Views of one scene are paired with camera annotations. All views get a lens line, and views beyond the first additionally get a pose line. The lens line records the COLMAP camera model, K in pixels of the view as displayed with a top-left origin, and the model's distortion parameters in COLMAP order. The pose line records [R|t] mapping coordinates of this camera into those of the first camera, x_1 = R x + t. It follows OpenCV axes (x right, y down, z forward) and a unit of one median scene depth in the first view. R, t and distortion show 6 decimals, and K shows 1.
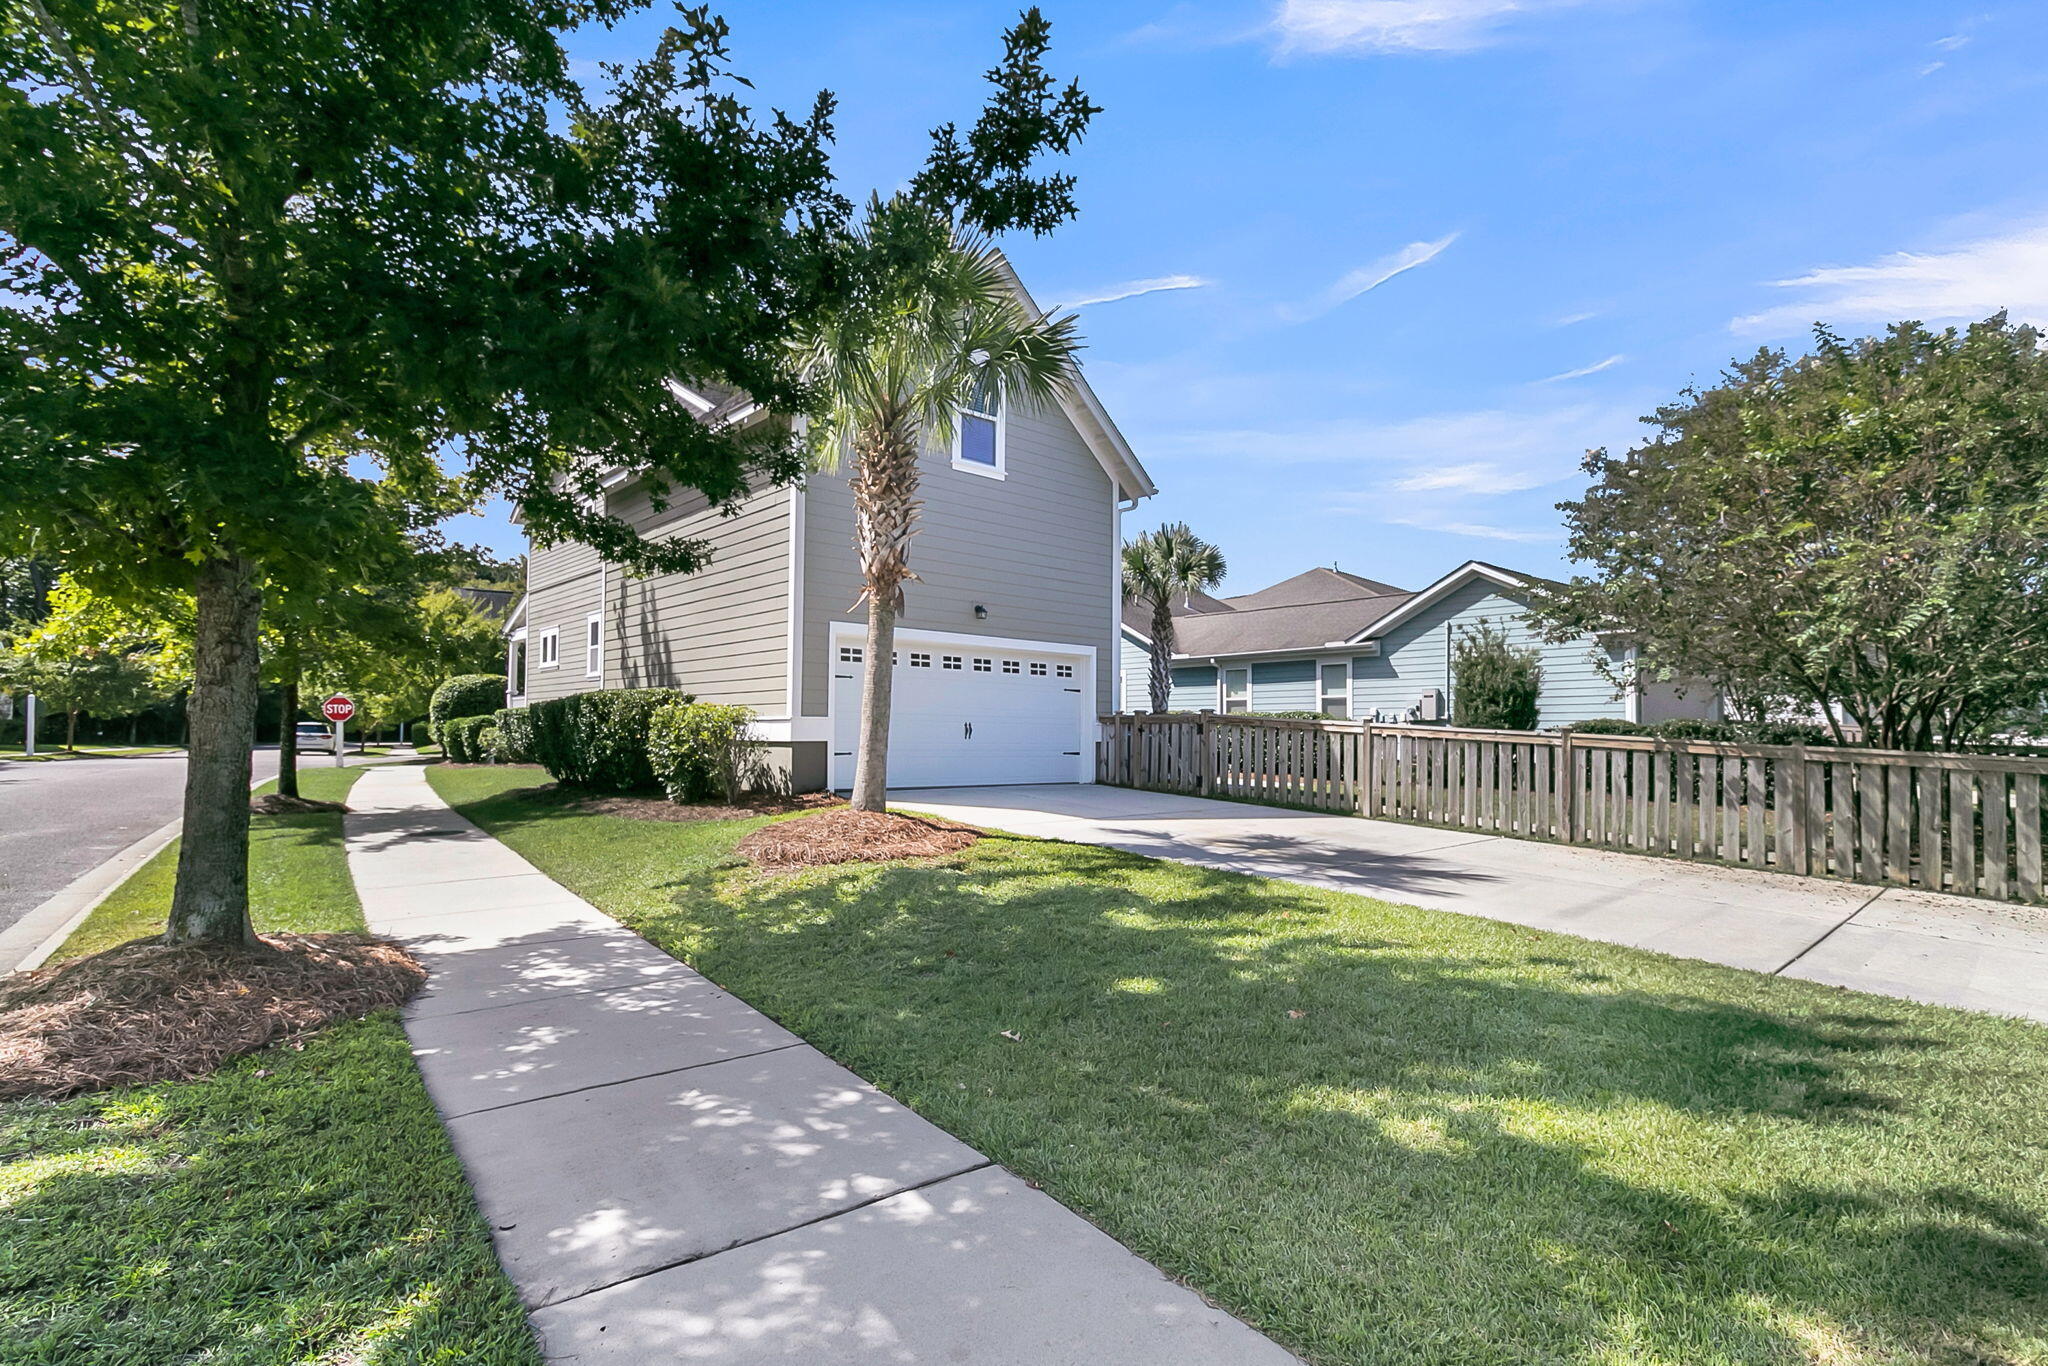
lens RADIAL K [[981.1, 0, 1010.2], [0, 981.1, 711.4], [0, 0, 1]] dist [0.004926, 0.000740]
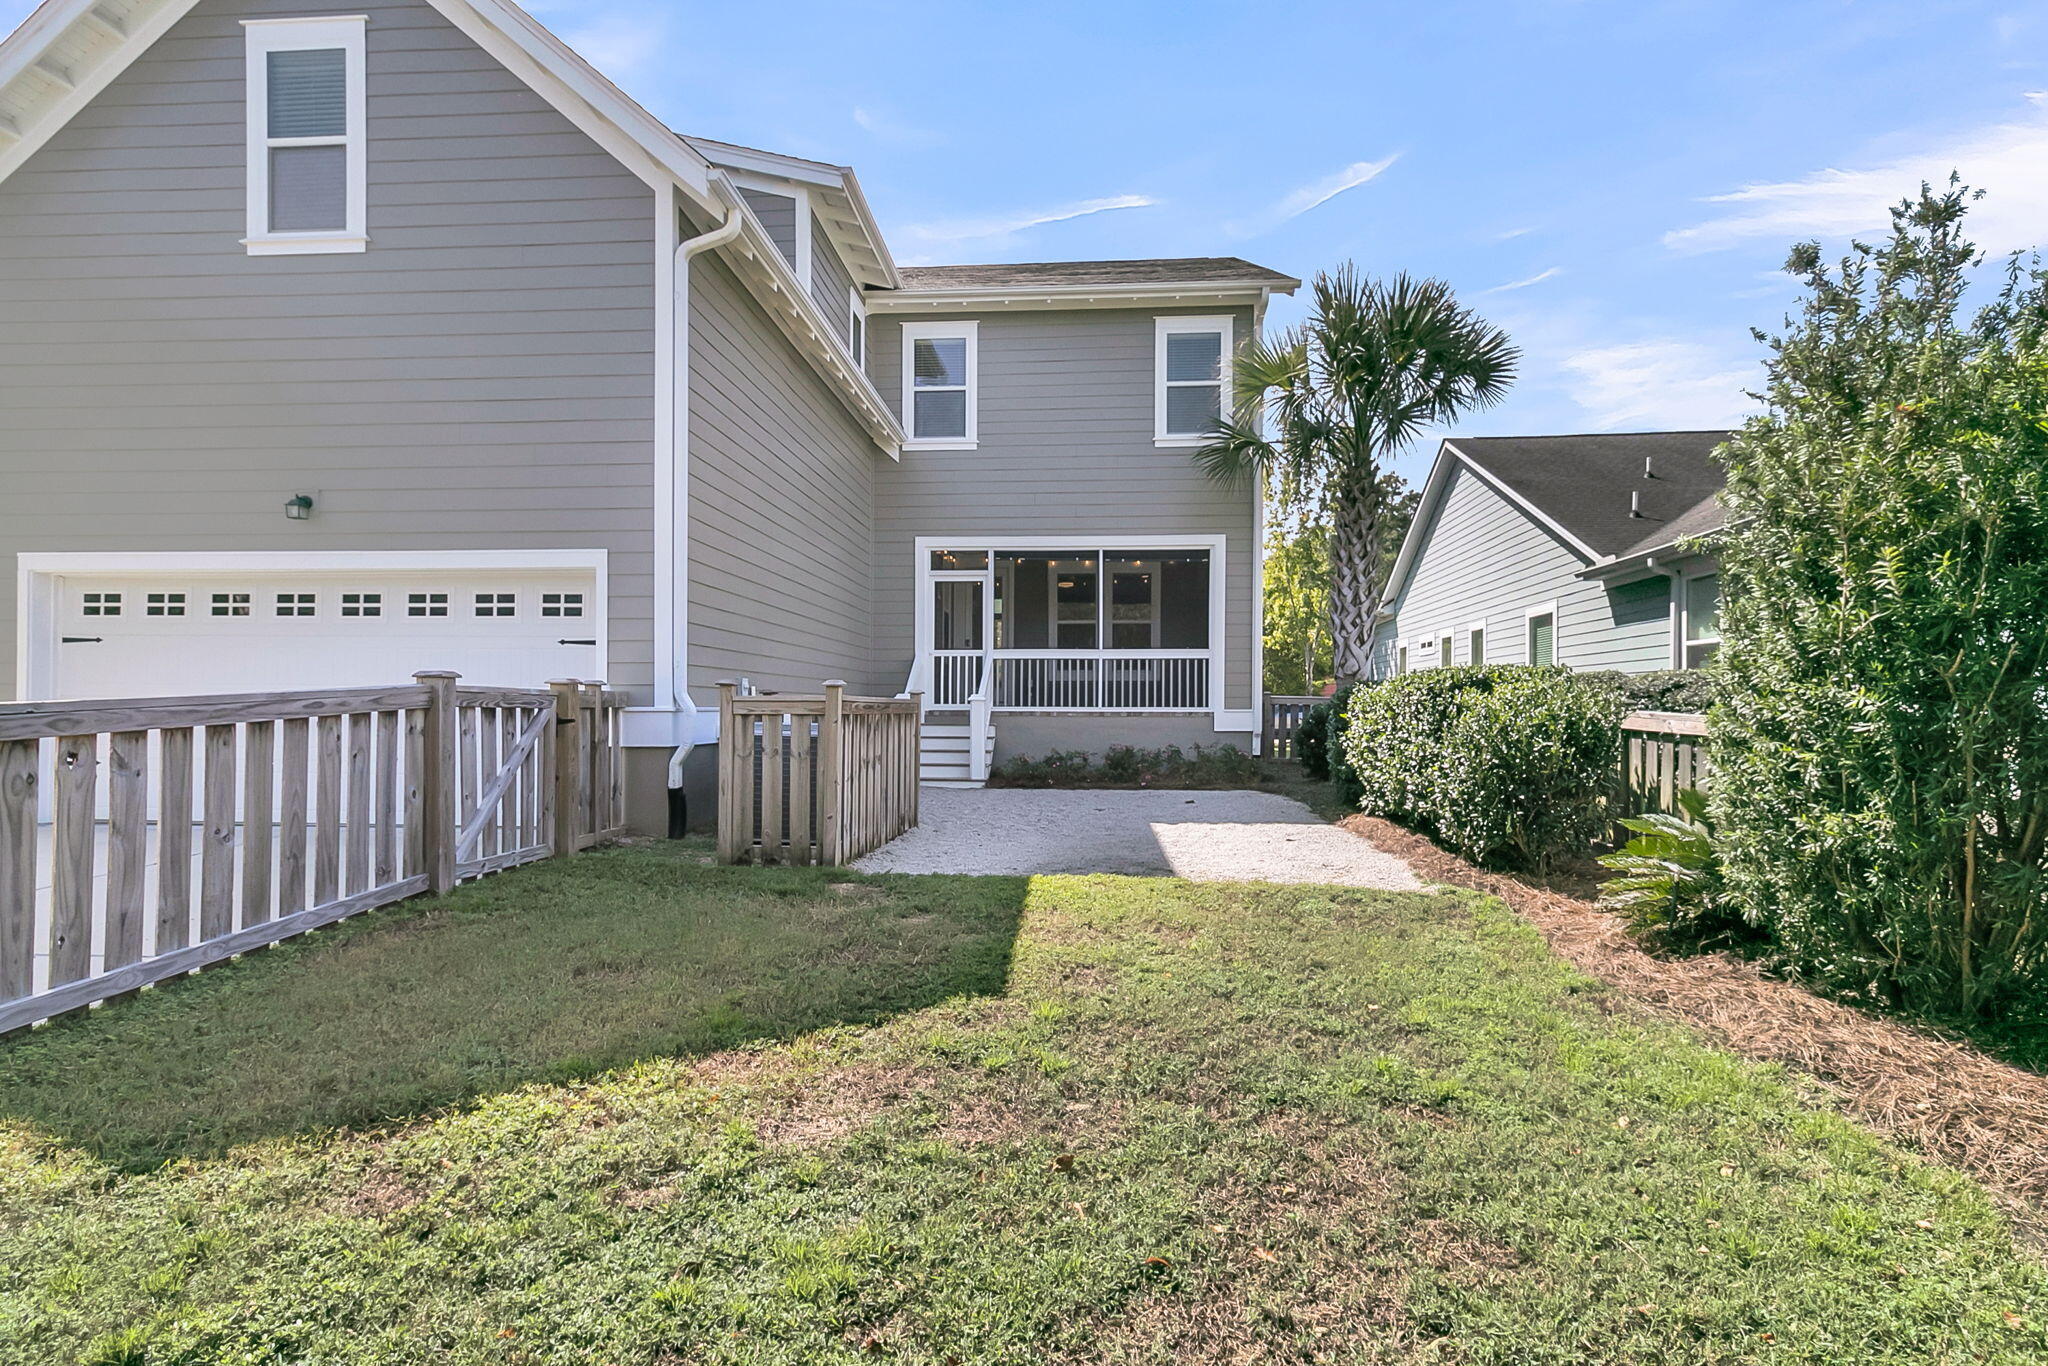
lens RADIAL K [[981.1, 0, 1010.2], [0, 981.1, 711.4], [0, 0, 1]] dist [0.004926, 0.000740]
pose [[0.698718, -0.003998, -0.715386, 0.577545], [0.021144, 0.999663, 0.015065, 0.011008], [0.715085, -0.025652, 0.698567, 0.820337]]
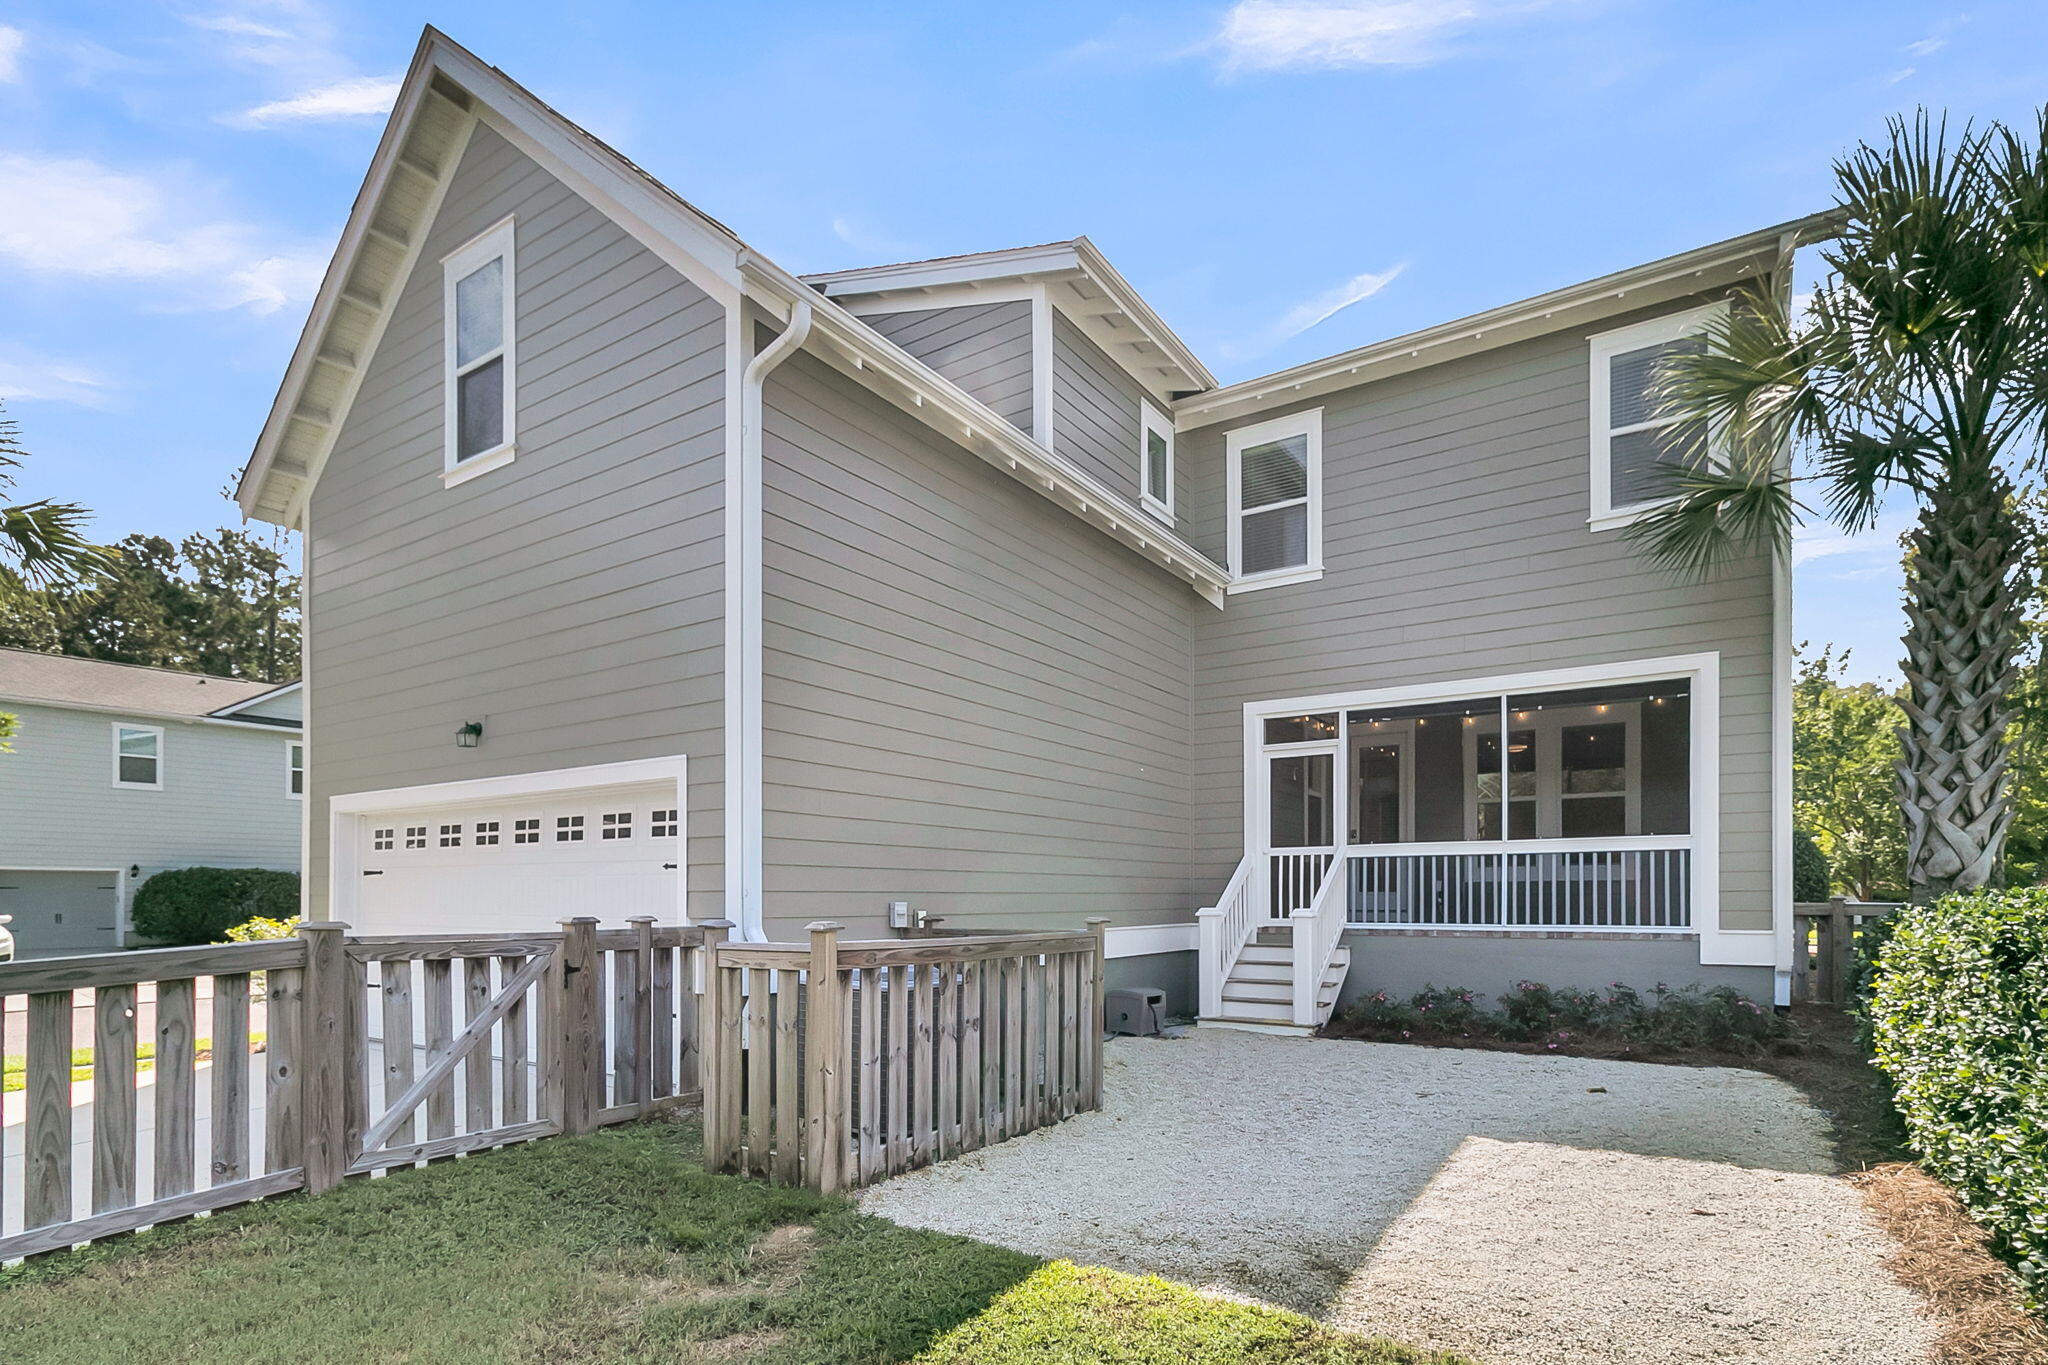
lens RADIAL K [[1020.5, 0, 1019.3], [0, 1020.5, 897.8], [0, 0, 1]] dist [-0.001928, 0.000173]
pose [[0.269361, -0.009583, -0.962992, 0.527828], [0.030846, 0.999523, -0.001318, -0.002941], [0.962545, -0.029350, 0.269528, 1.042264]]
